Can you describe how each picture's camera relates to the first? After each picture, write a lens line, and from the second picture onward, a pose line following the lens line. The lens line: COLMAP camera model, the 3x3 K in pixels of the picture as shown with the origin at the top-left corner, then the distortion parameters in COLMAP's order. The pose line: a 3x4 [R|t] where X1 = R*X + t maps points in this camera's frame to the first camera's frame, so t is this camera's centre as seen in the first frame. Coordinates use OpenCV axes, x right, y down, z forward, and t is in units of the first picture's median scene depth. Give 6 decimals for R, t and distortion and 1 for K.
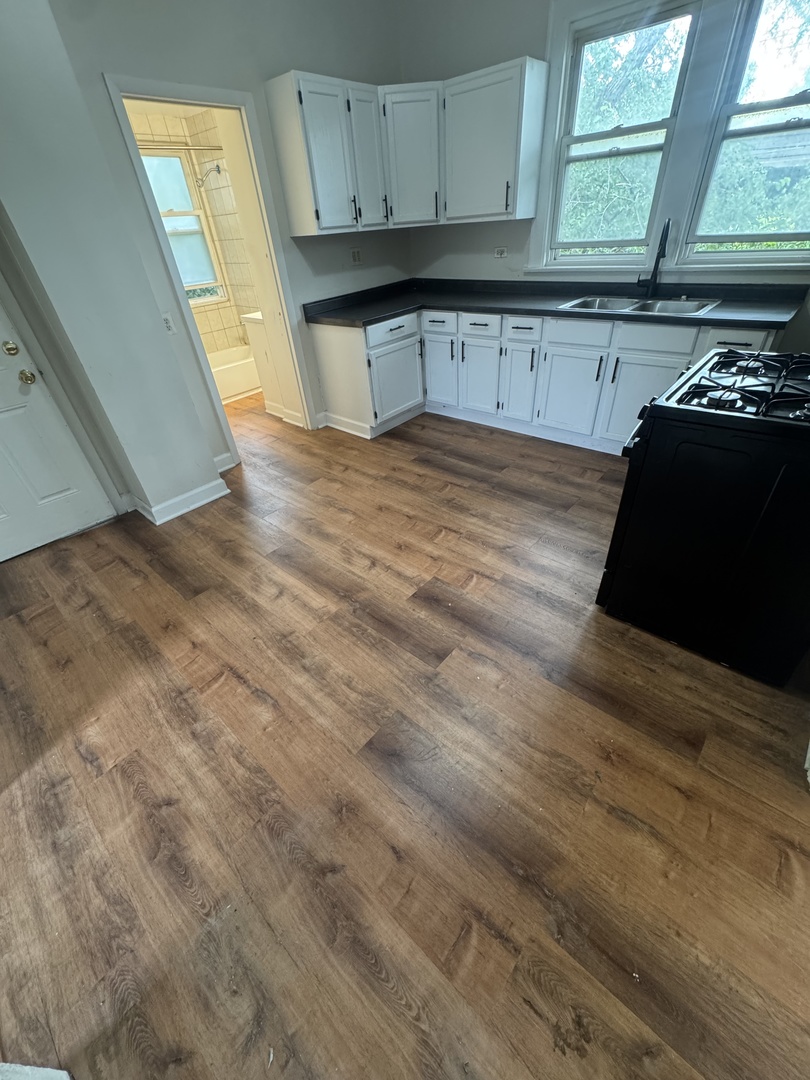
lens RADIAL K [[431.4, 0, 409.8], [0, 431.4, 542.9], [0, 0, 1]] dist [-0.000440, 0.000251]
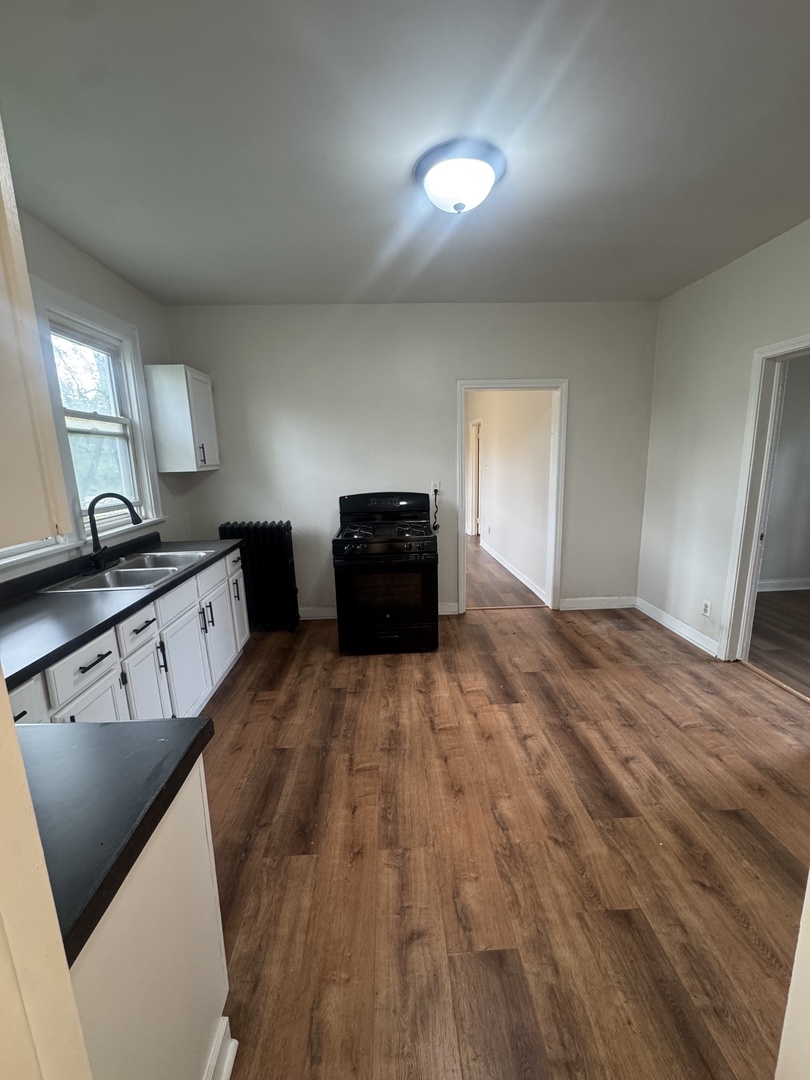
lens RADIAL K [[431.4, 0, 399.8], [0, 431.4, 537.0], [0, 0, 1]] dist [-0.000440, 0.000251]
pose [[-0.675618, -0.045331, 0.735856, -0.594068], [0.500235, 0.705013, 0.502715, -0.917102], [-0.541576, 0.707745, -0.453644, 1.247015]]
